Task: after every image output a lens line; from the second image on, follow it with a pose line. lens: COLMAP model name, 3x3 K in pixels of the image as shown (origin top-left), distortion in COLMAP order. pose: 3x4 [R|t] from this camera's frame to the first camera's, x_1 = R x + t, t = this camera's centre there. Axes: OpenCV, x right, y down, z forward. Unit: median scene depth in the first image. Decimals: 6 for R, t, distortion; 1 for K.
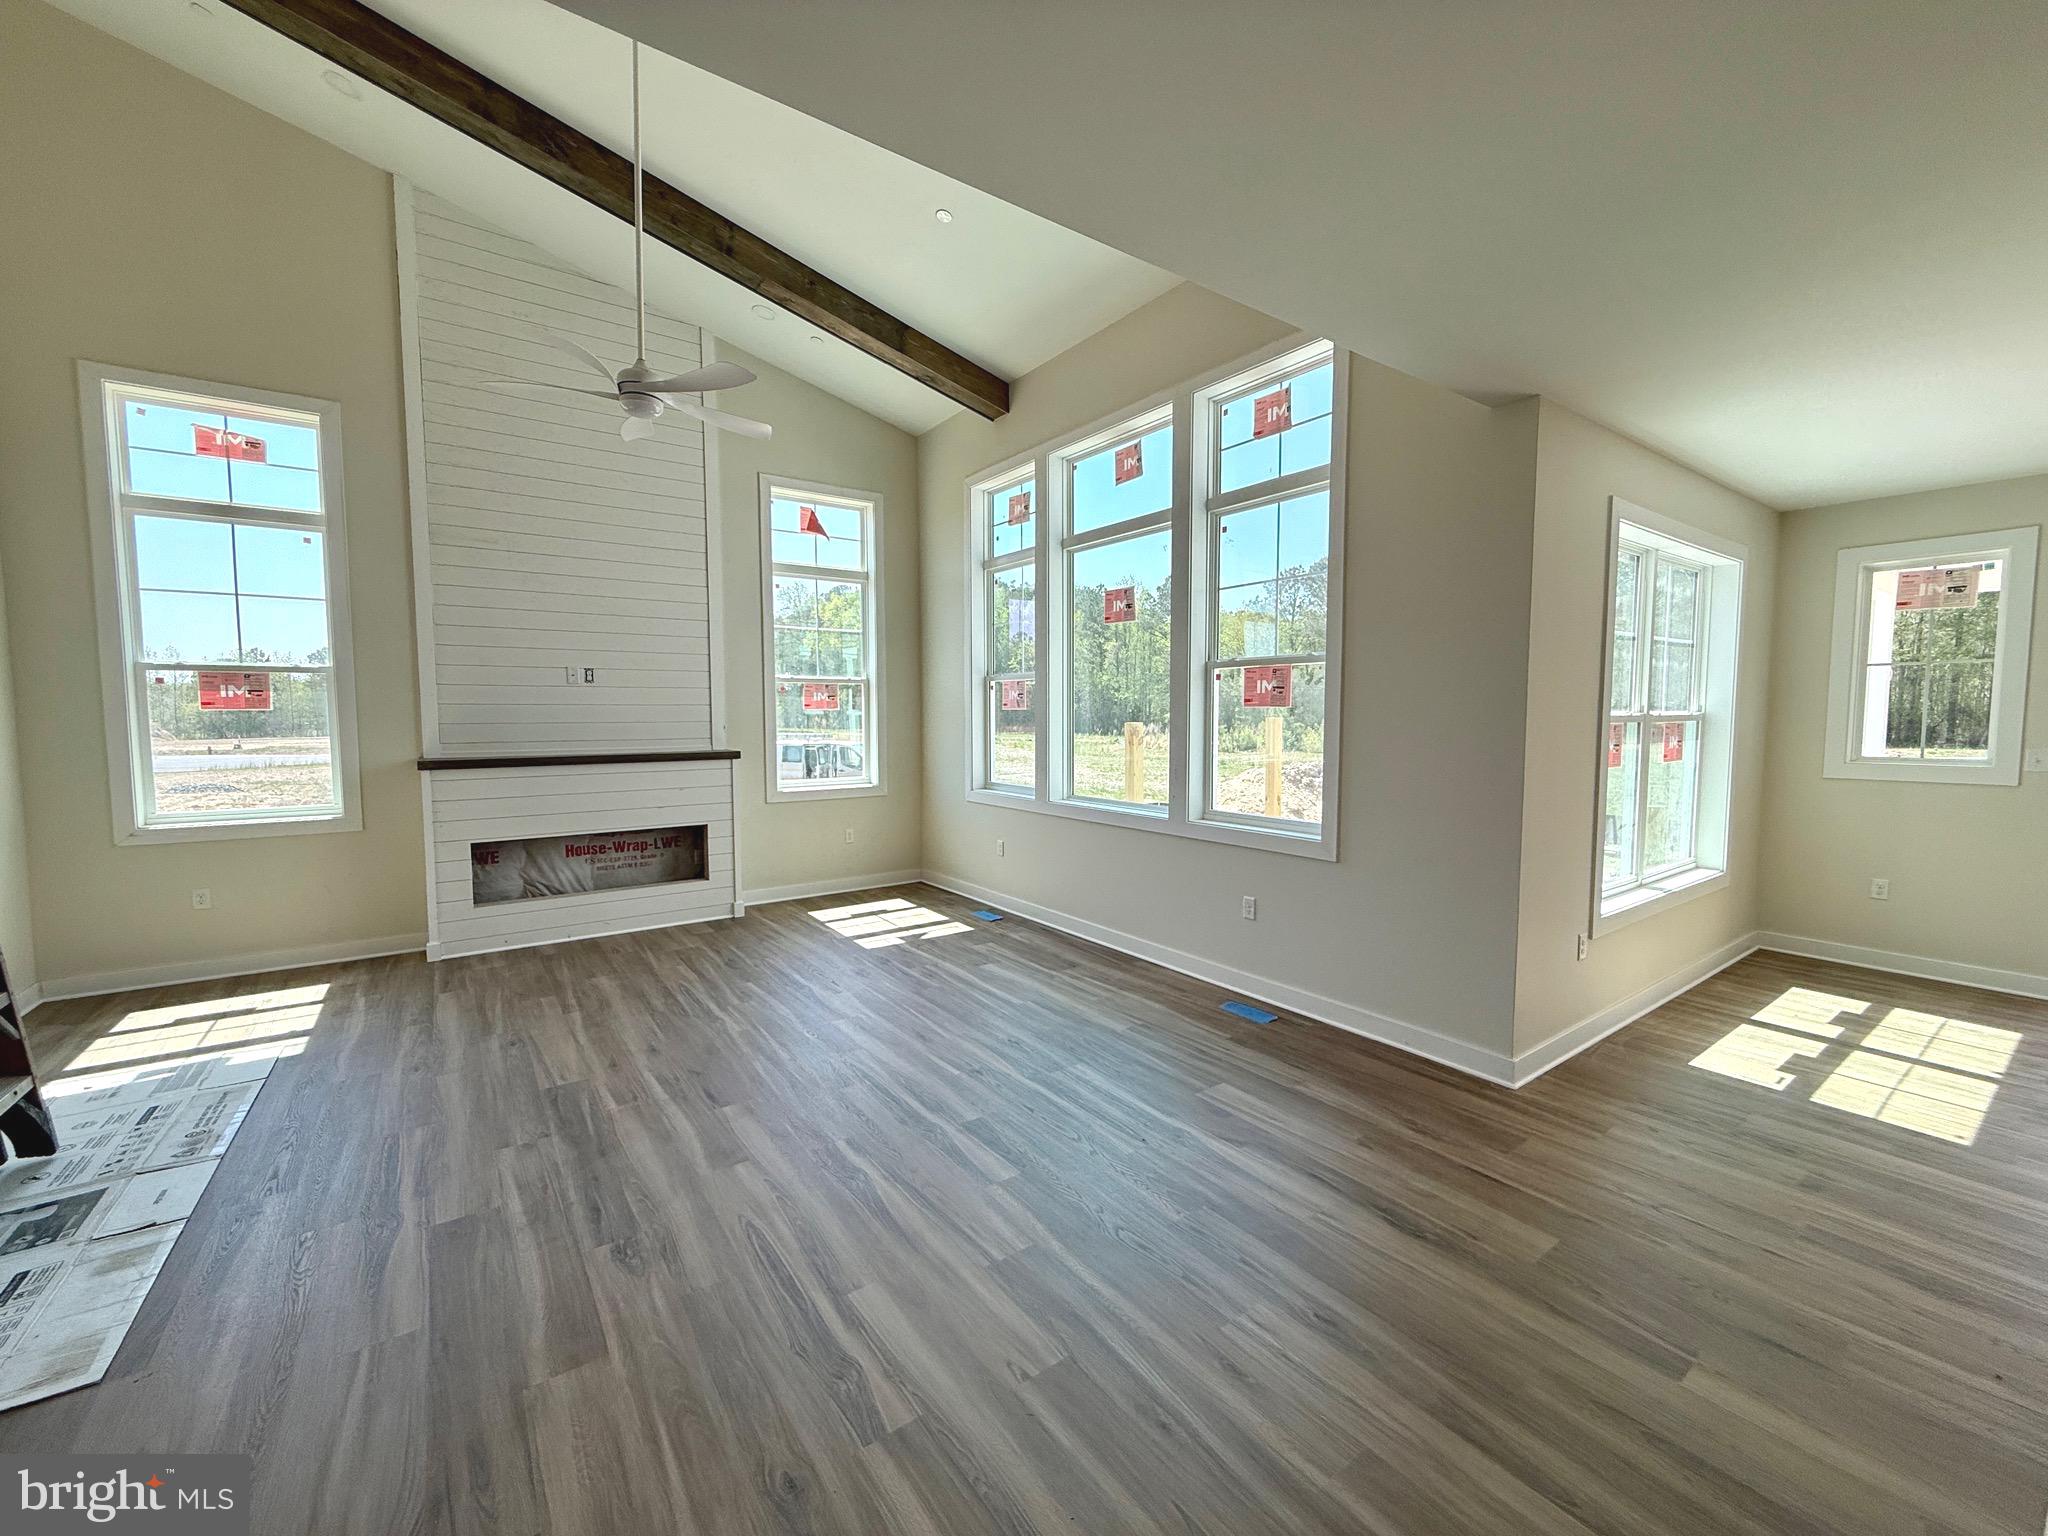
lens RADIAL K [[816.3, 0, 1023.2], [0, 816.3, 771.1], [0, 0, 1]] dist [0.001405, -0.000582]
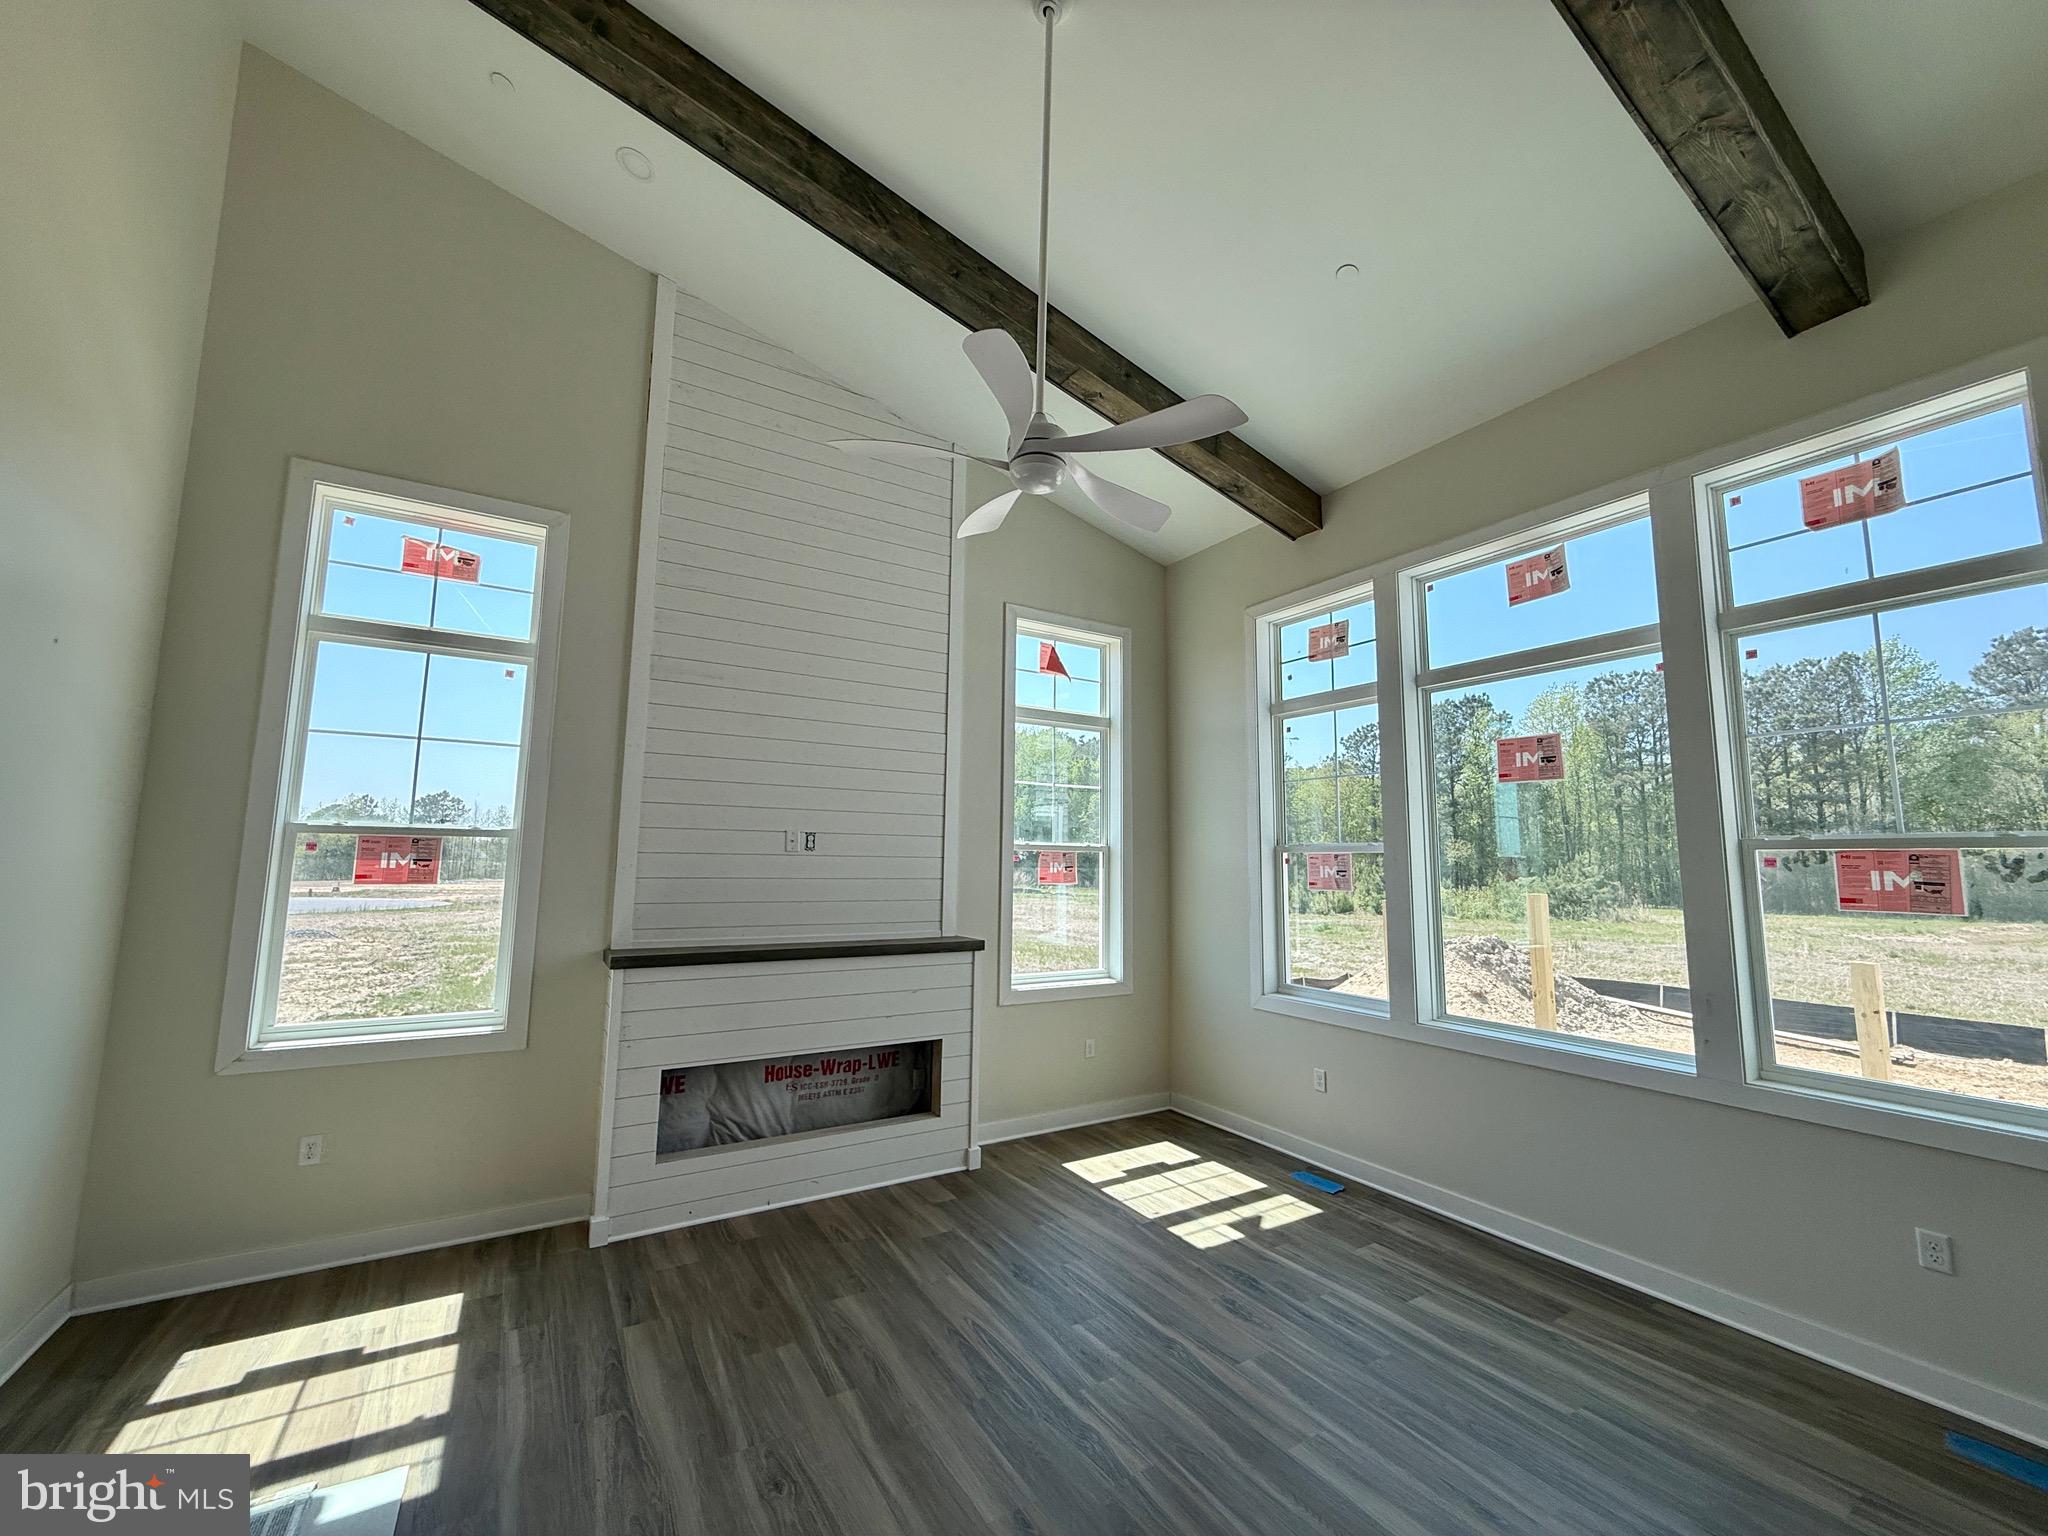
lens RADIAL K [[816.3, 0, 1022.2], [0, 816.3, 771.7], [0, 0, 1]] dist [0.001405, -0.000582]
pose [[0.997391, 0.007233, -0.071831, -0.310928], [-0.020395, 0.982671, -0.184233, -0.048308], [0.069254, 0.185217, 0.980254, 0.260014]]
